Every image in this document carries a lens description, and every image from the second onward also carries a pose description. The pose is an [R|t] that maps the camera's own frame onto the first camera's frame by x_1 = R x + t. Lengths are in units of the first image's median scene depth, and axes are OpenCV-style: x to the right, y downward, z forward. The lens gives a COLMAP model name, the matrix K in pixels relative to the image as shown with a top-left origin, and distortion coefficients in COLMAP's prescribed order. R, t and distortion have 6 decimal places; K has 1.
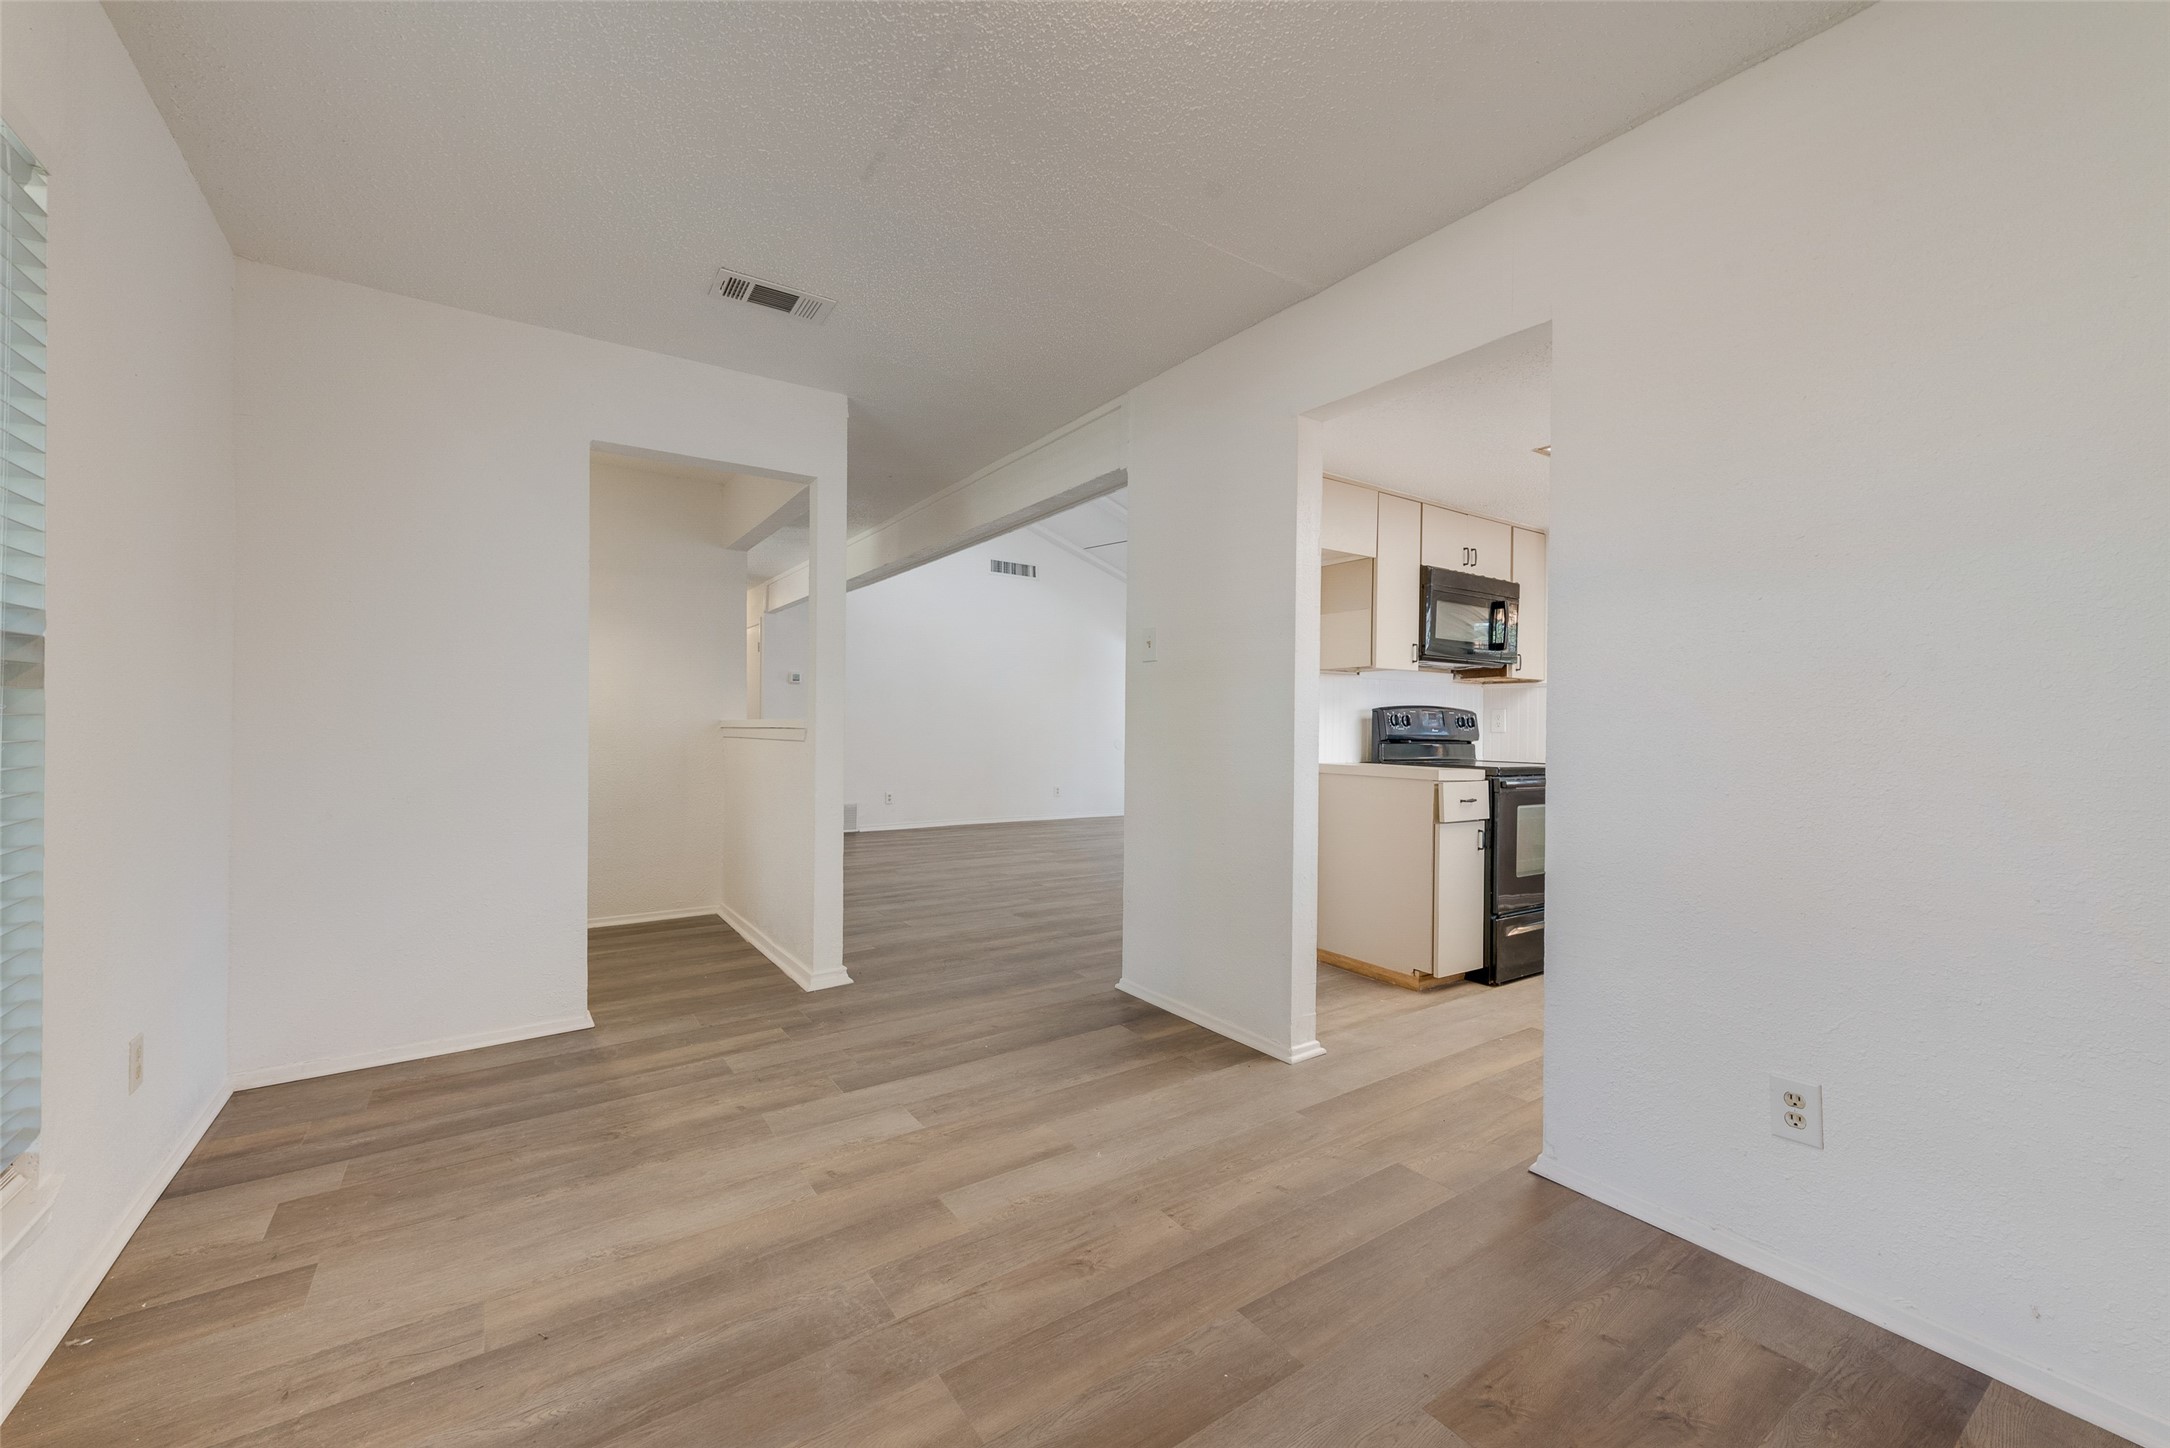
lens RADIAL K [[855.2, 0, 1081.0], [0, 855.2, 723.7], [0, 0, 1]] dist [0.008269, -0.000250]
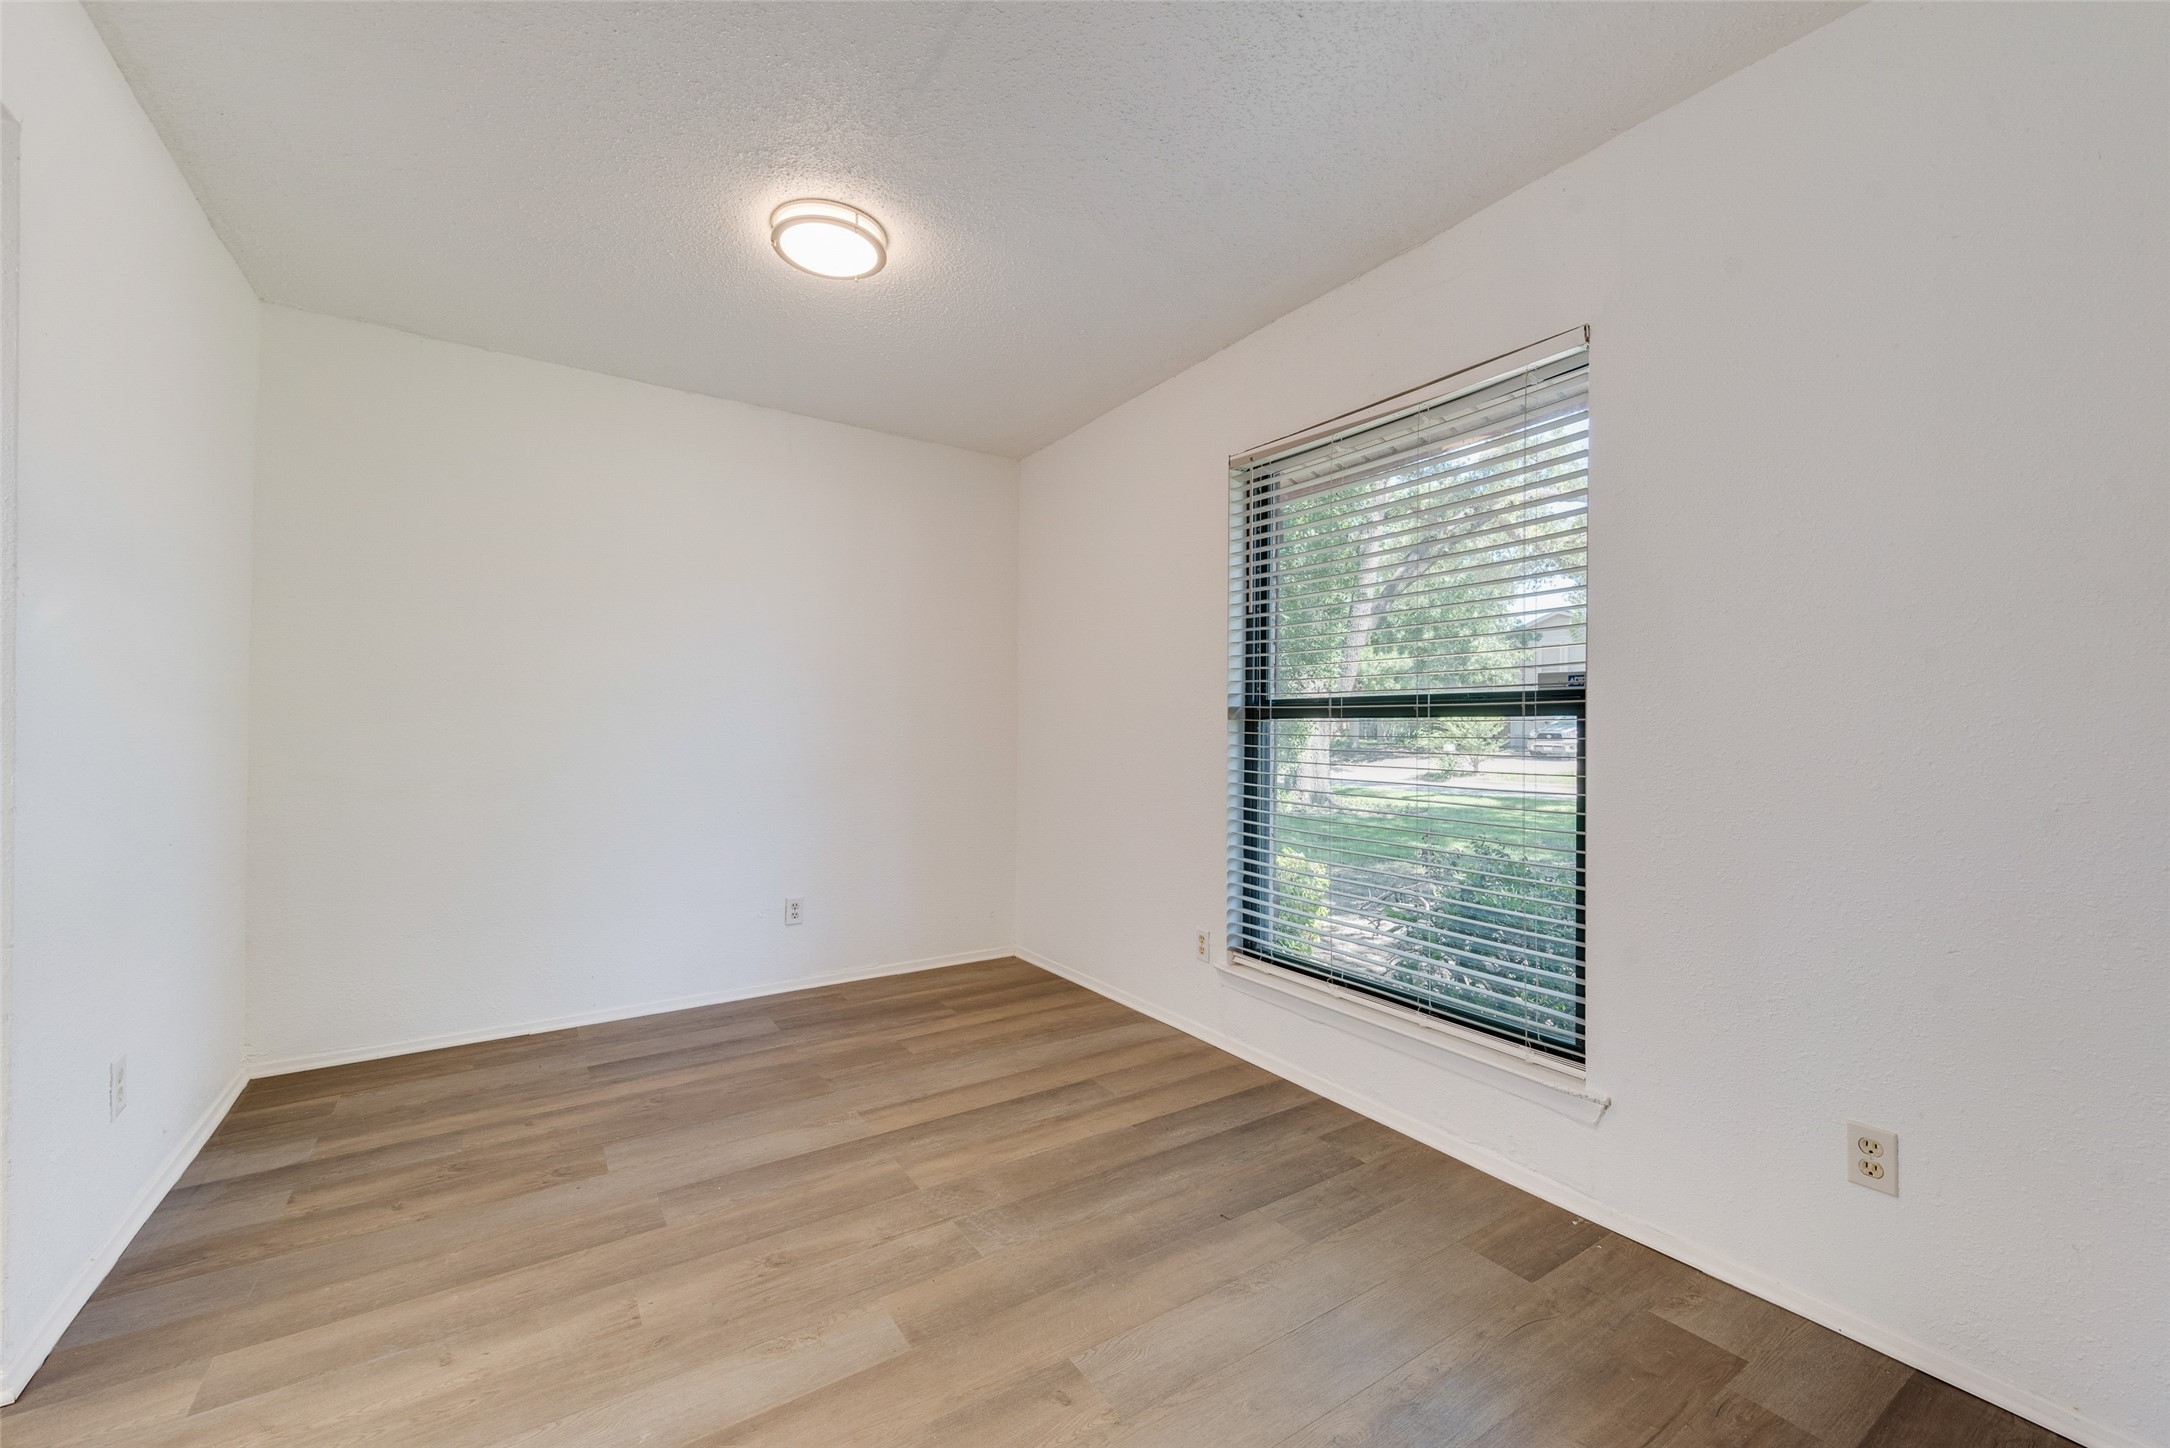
lens RADIAL K [[855.2, 0, 1081.0], [0, 855.2, 723.7], [0, 0, 1]] dist [0.008269, -0.000250]
pose [[-0.999833, -0.013646, 0.012190, -0.365548], [-0.013690, 0.999900, -0.003499, -0.014341], [-0.012141, -0.003666, -0.999920, 2.015469]]
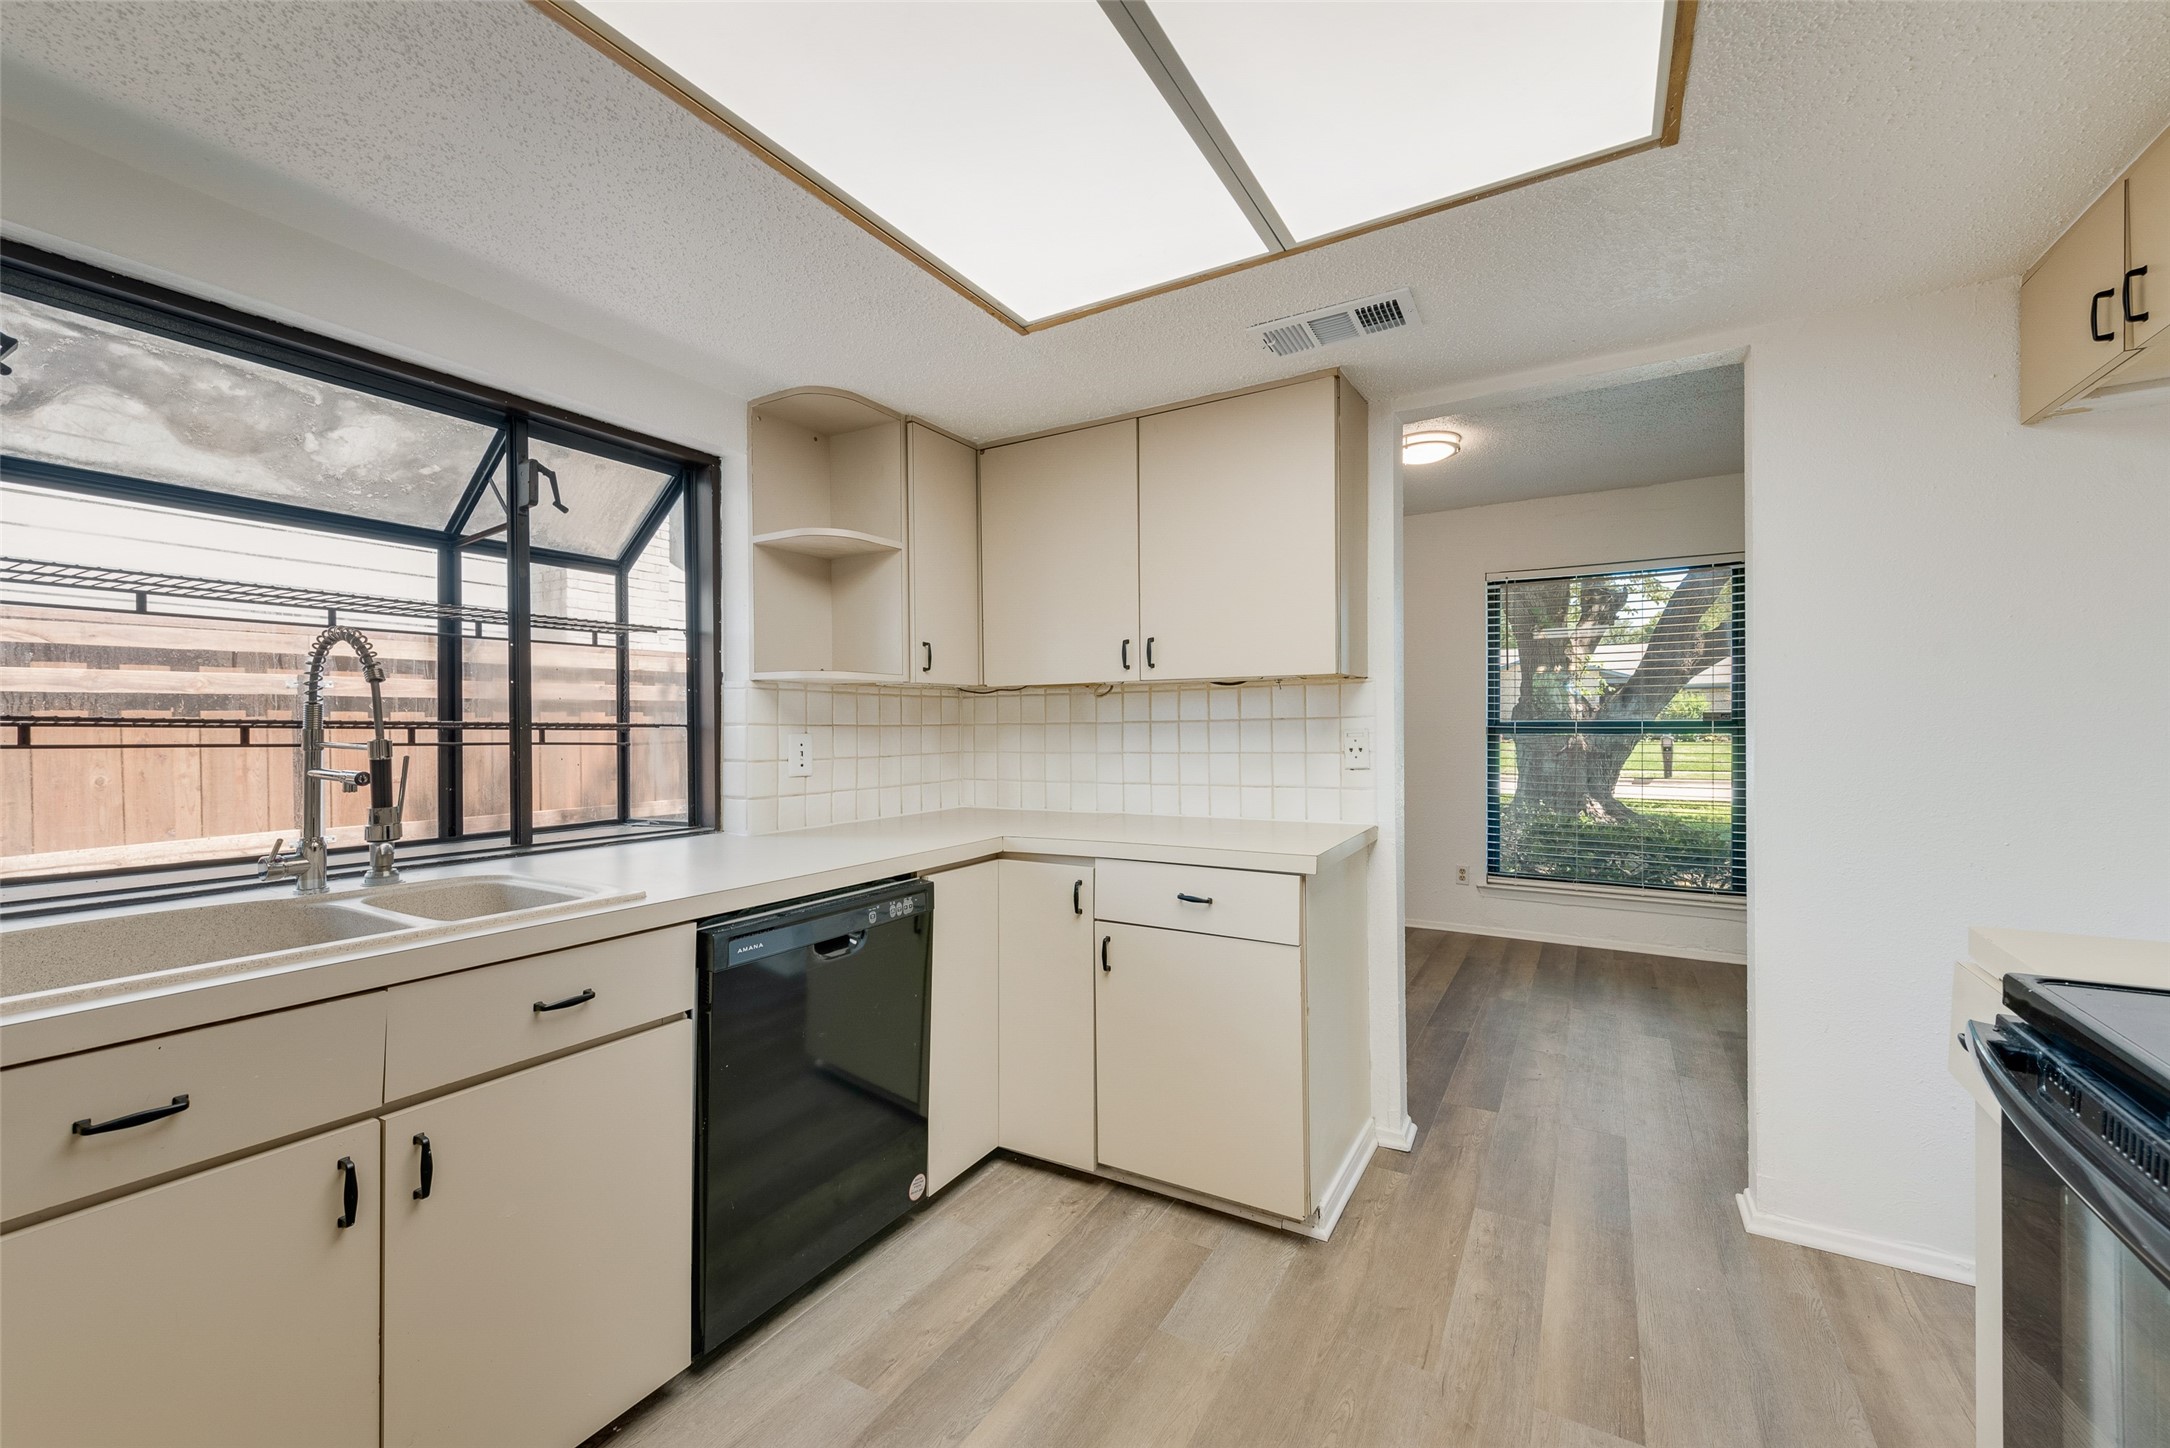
lens RADIAL K [[865.5, 0, 1083.4], [0, 865.5, 728.5], [0, 0, 1]] dist [0.003666, -0.000322]
pose [[-0.905948, -0.000174, -0.423390, 1.778686], [-0.000621, 0.999999, 0.000916, -0.054477], [0.423389, 0.001093, -0.905947, 2.315999]]
